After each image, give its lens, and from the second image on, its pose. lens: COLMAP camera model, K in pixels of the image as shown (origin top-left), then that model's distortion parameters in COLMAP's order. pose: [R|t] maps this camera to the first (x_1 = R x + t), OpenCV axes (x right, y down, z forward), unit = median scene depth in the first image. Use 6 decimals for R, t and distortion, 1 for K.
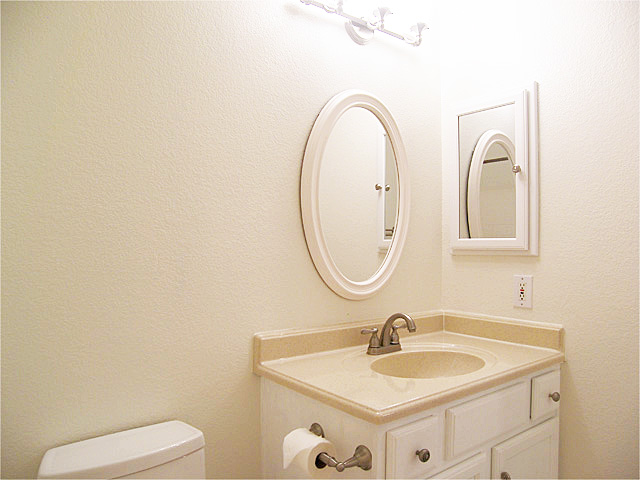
lens RADIAL K [[468.1, 0, 321.3], [0, 468.1, 242.7], [0, 0, 1]] dist [-0.139350, 0.101899]
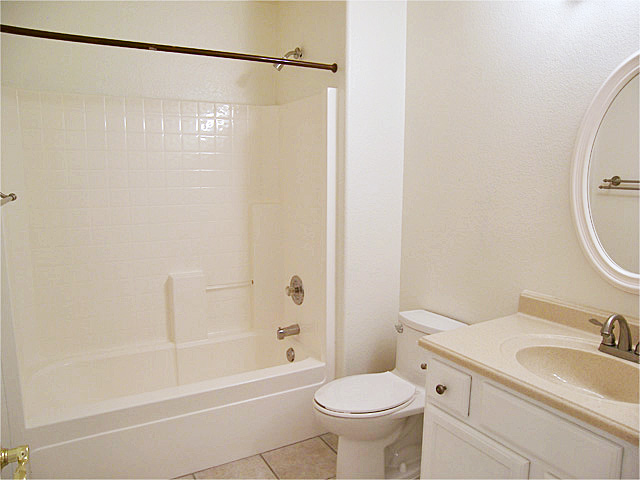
lens RADIAL K [[468.1, 0, 321.3], [0, 468.1, 242.7], [0, 0, 1]] dist [-0.139350, 0.101899]
pose [[-0.149051, 0.134433, -0.979649, 1.359956], [0.009741, 0.990867, 0.134490, -0.127532], [0.988781, 0.010503, -0.148999, 0.748648]]
